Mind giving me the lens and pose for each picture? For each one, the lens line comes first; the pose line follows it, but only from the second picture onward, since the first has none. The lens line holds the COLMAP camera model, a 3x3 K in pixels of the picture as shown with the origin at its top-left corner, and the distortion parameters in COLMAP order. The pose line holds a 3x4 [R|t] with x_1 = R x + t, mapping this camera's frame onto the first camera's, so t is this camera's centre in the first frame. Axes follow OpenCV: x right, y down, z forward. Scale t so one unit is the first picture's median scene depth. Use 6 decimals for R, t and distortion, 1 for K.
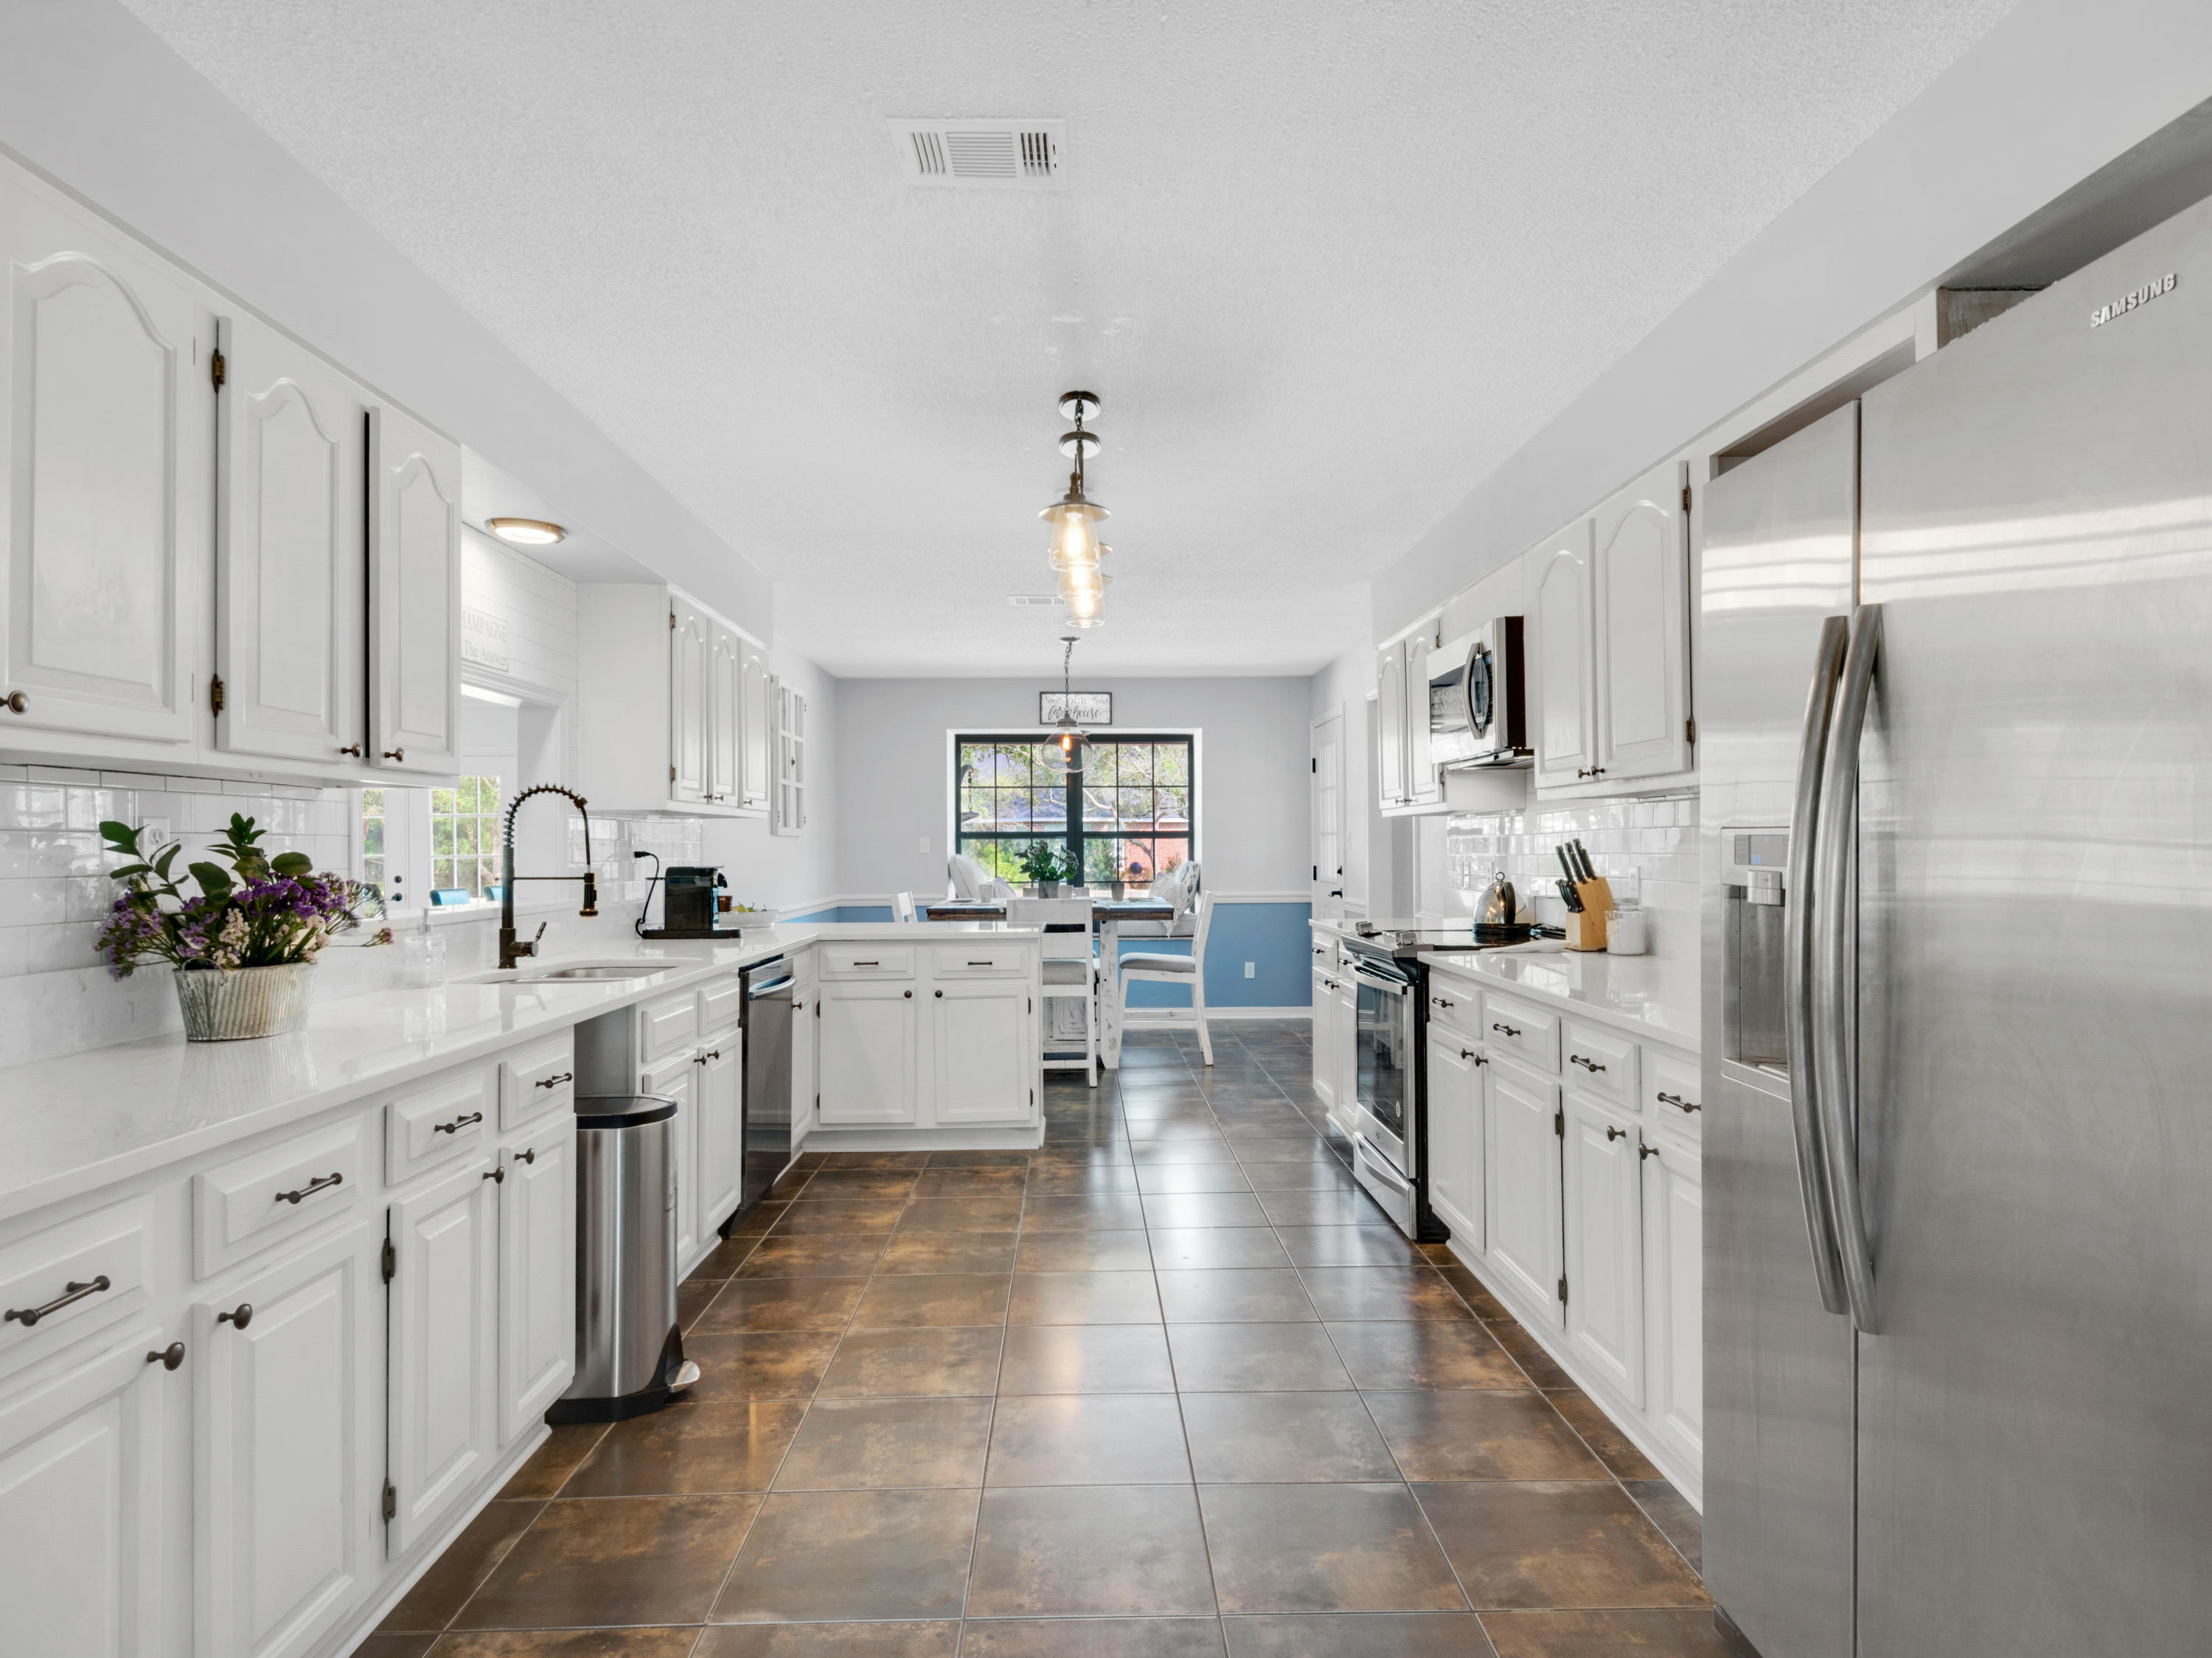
lens RADIAL K [[1175.1, 0, 1108.2], [0, 1175.1, 815.9], [0, 0, 1]] dist [0.033613, -0.000826]
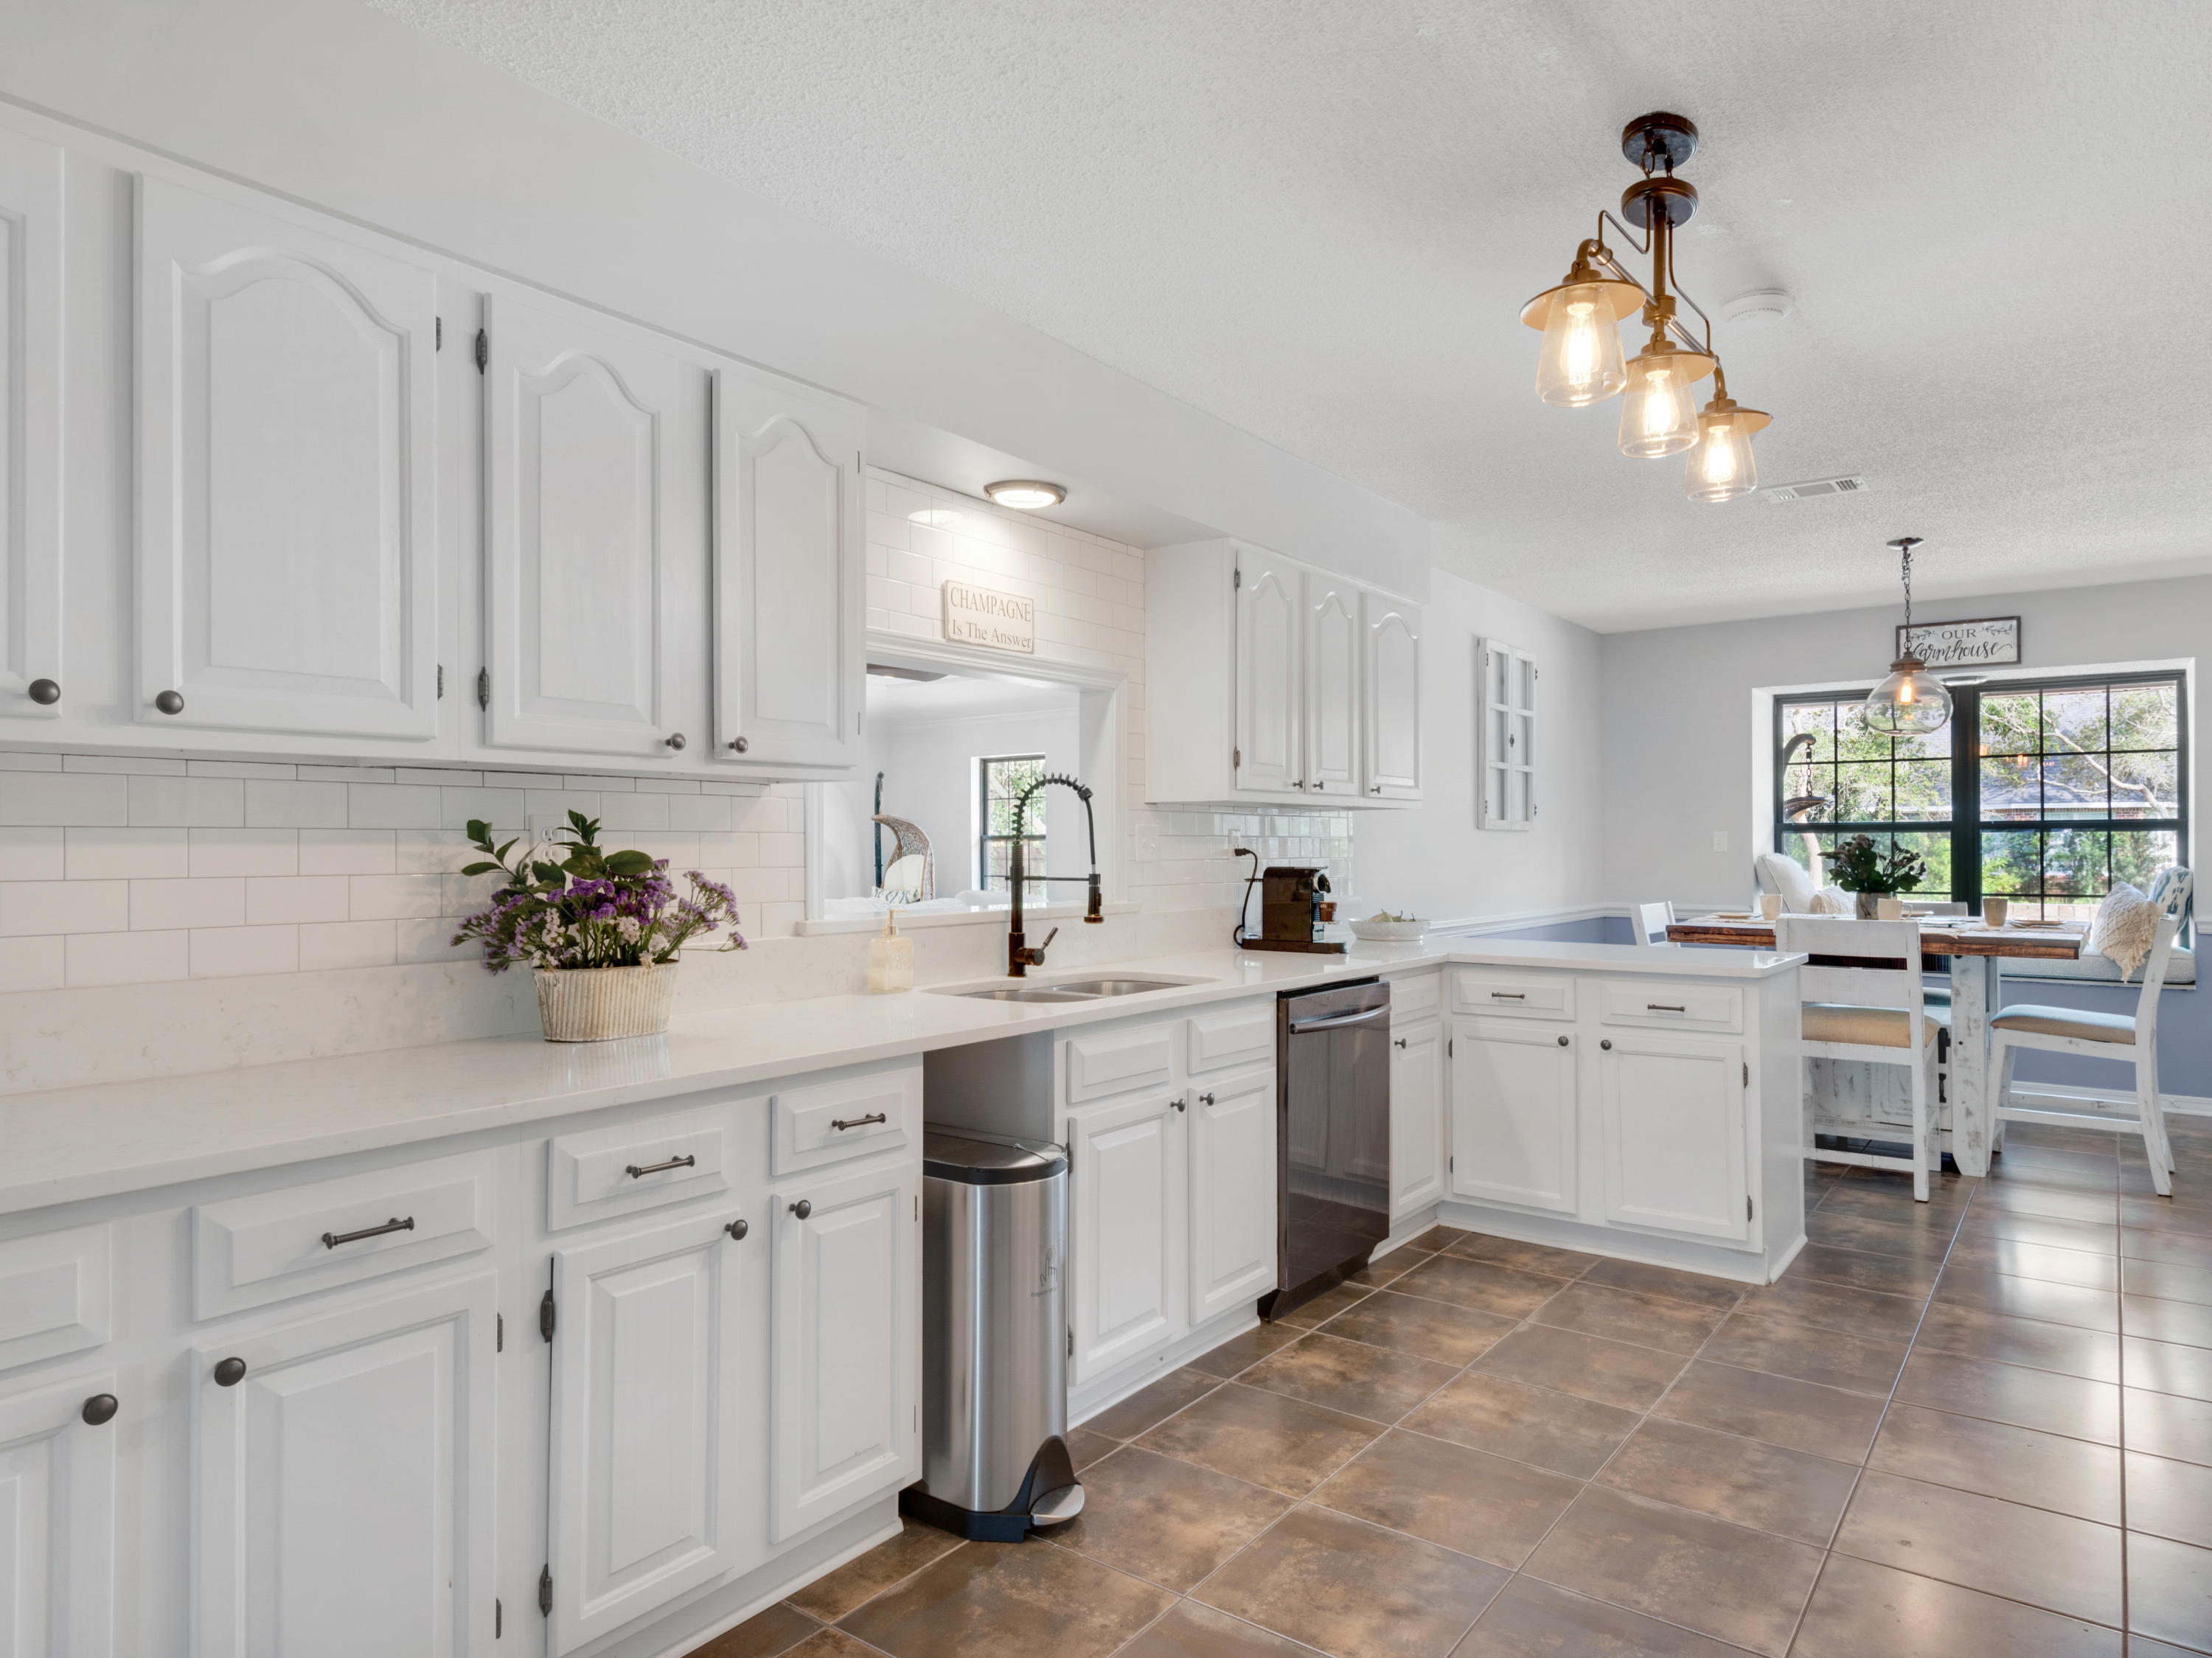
lens RADIAL K [[1295.0, 0, 1106.0], [0, 1295.0, 829.0], [0, 0, 1]] dist [0.064645, -0.049831]
pose [[0.792946, -0.005765, -0.609265, 0.139739], [0.015531, 0.999822, 0.010754, 0.004203], [0.609094, -0.017989, 0.792894, 0.218257]]
